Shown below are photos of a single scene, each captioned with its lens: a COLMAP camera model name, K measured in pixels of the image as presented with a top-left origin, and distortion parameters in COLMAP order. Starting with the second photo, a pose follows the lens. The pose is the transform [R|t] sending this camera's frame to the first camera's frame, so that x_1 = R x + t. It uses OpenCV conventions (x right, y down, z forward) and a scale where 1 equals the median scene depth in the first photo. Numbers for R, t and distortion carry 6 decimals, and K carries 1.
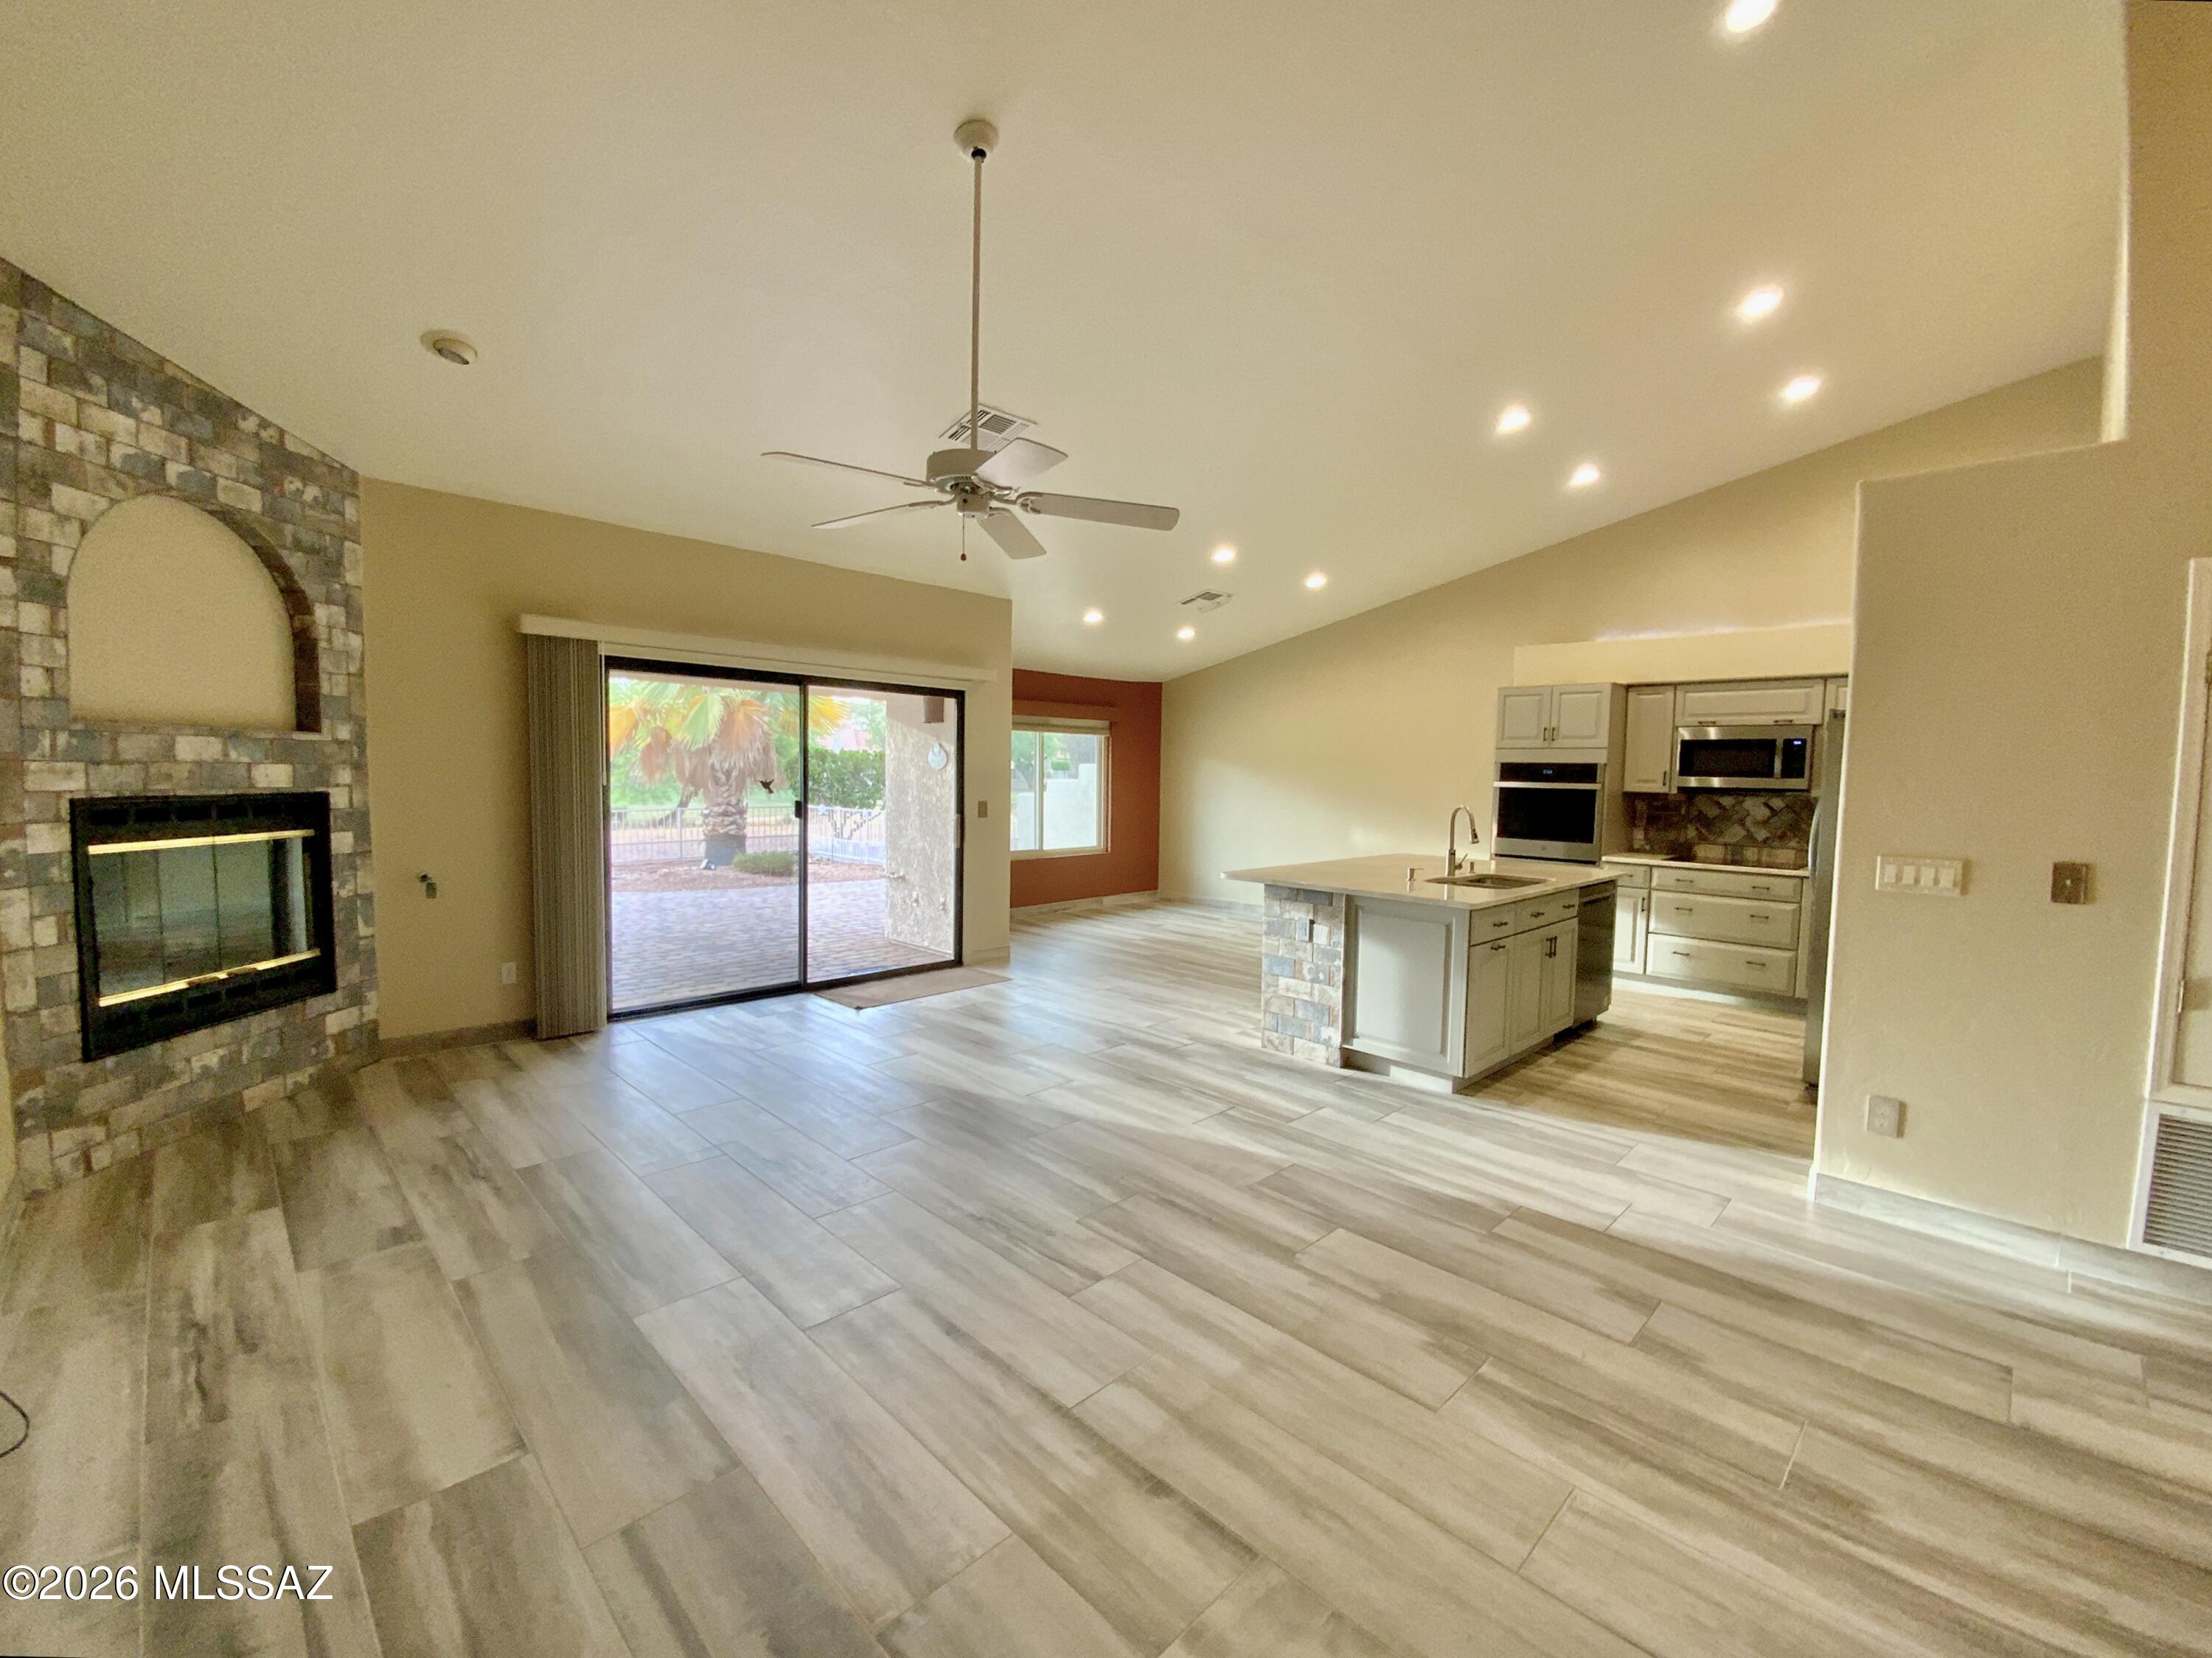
lens RADIAL K [[896.2, 0, 1111.4], [0, 896.2, 841.5], [0, 0, 1]] dist [-0.021932, -0.001807]
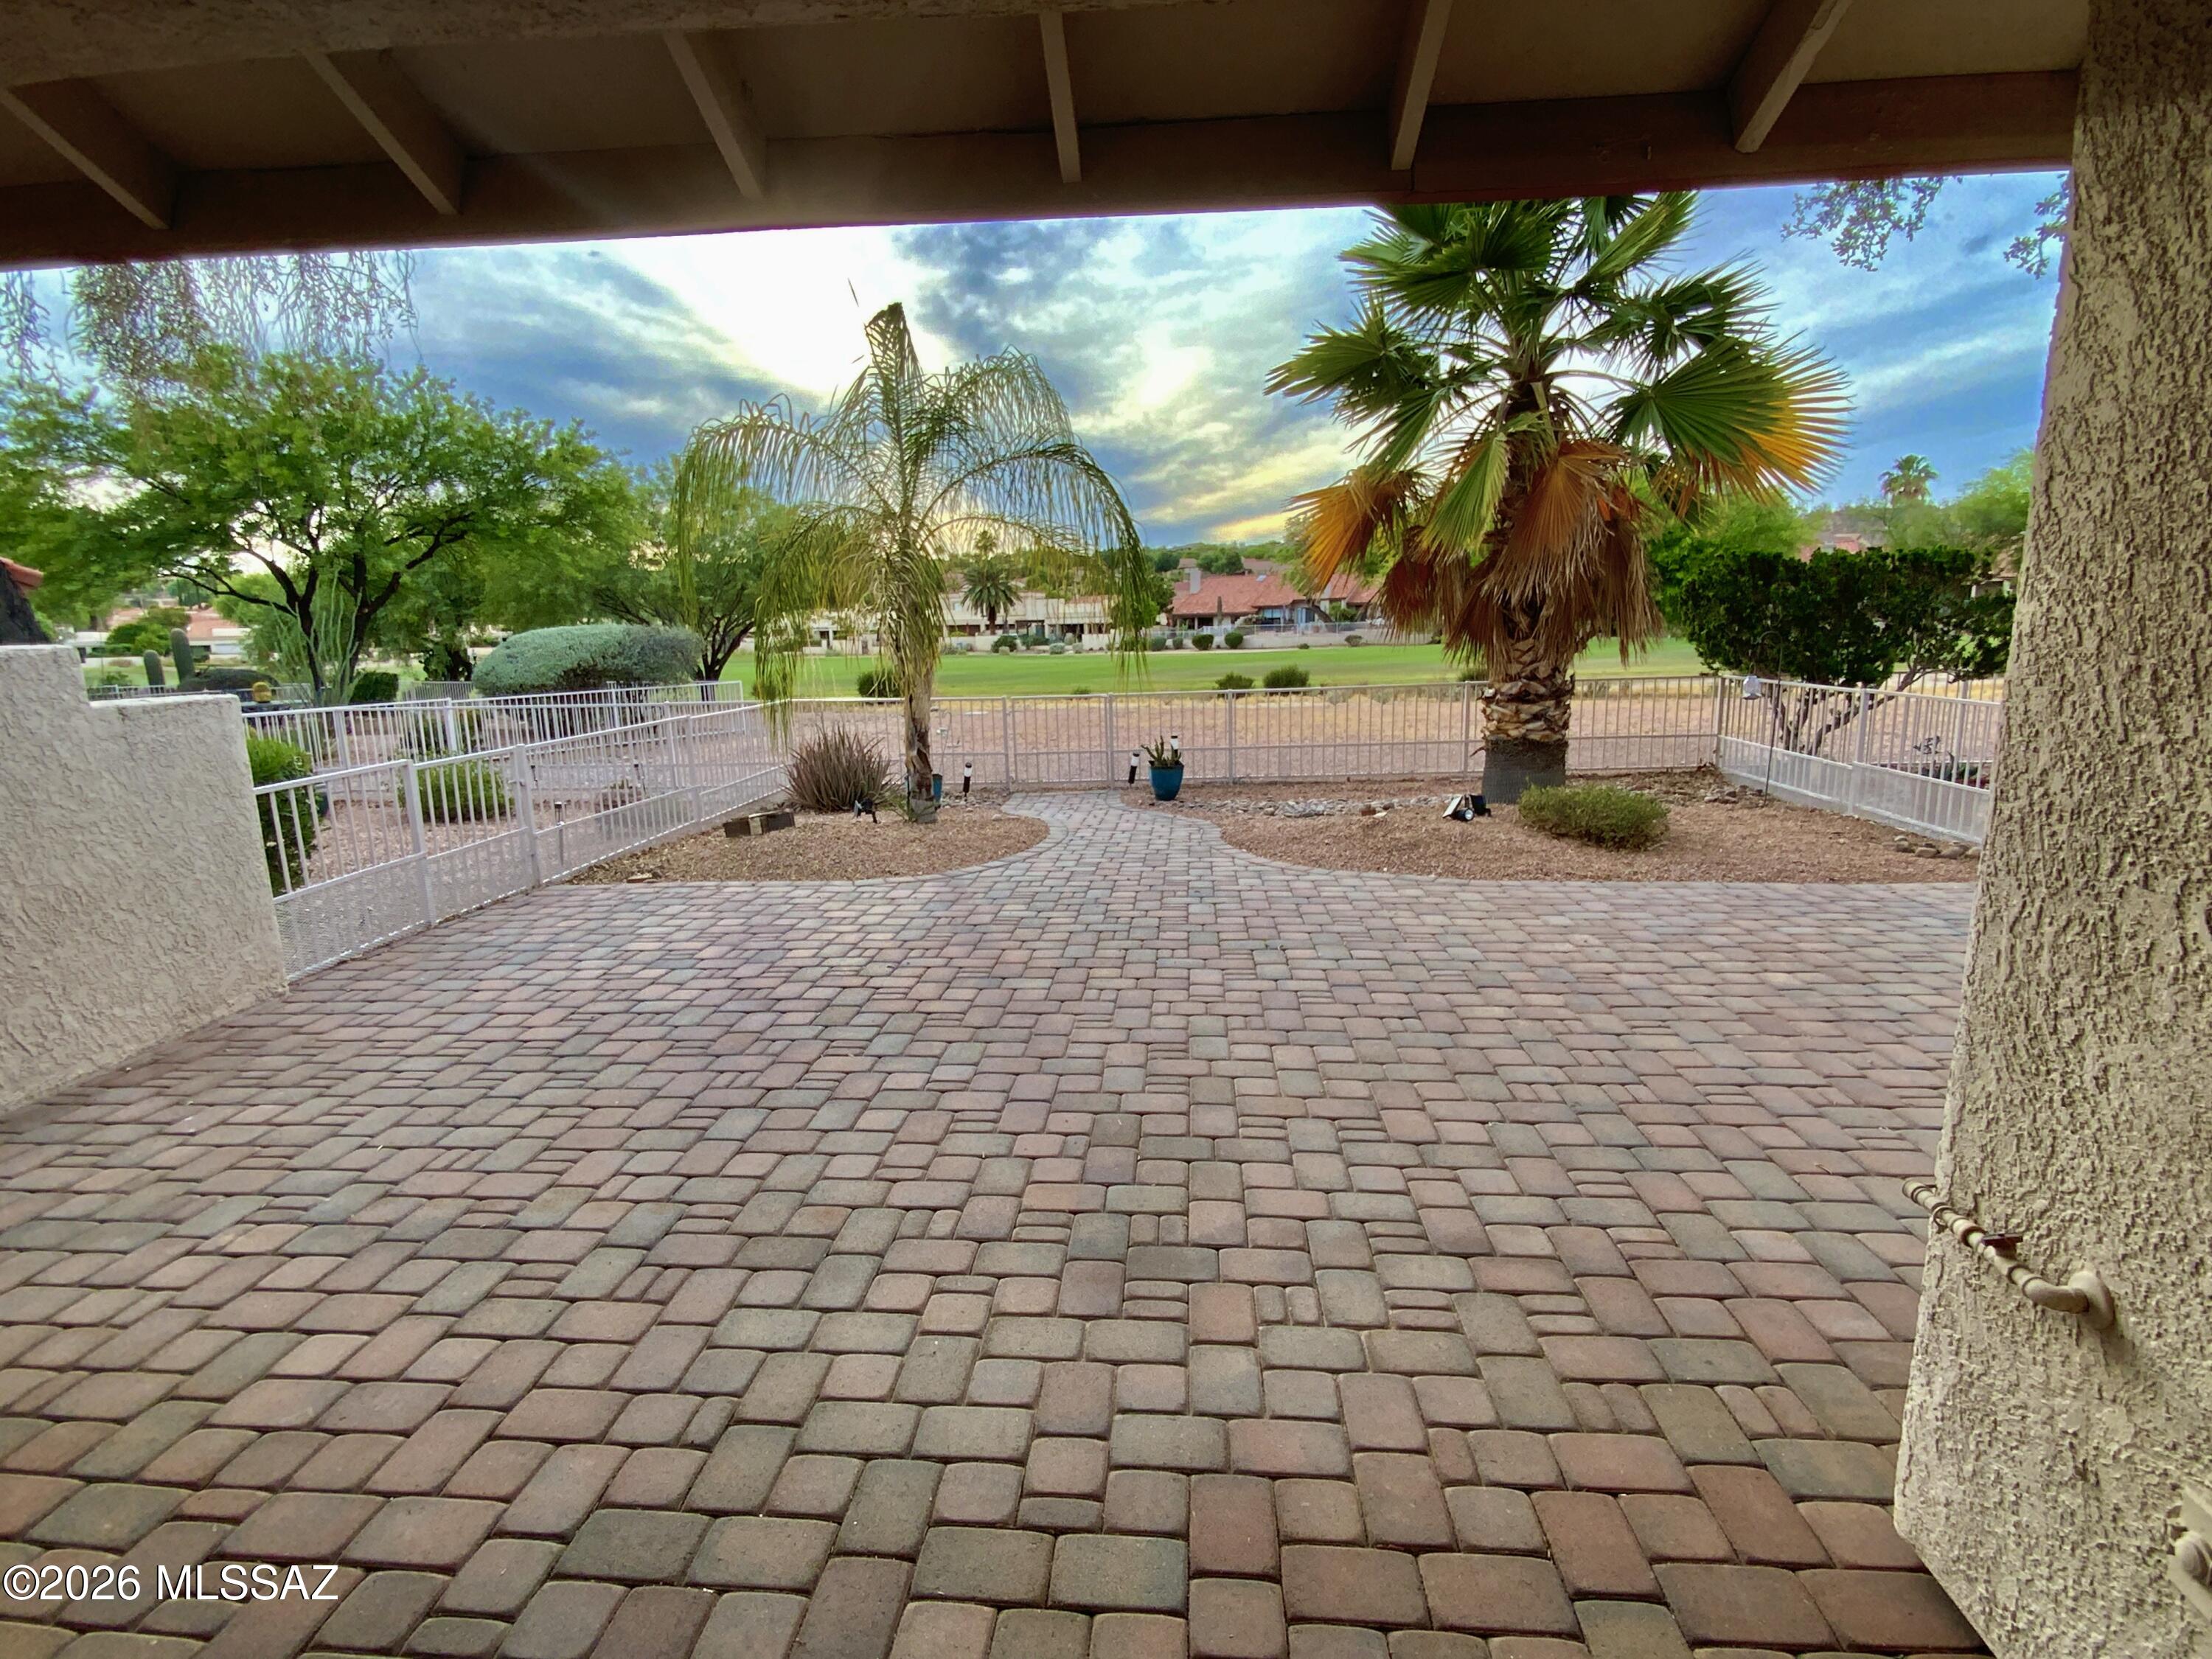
lens RADIAL K [[1085.5, 0, 1098.4], [0, 1085.5, 828.1], [0, 0, 1]] dist [0.007084, -0.003967]
pose [[0.649806, 0.107743, -0.752425, -0.543416], [-0.023323, 0.992263, 0.121945, -0.112117], [0.759742, -0.061692, 0.647291, 1.814159]]
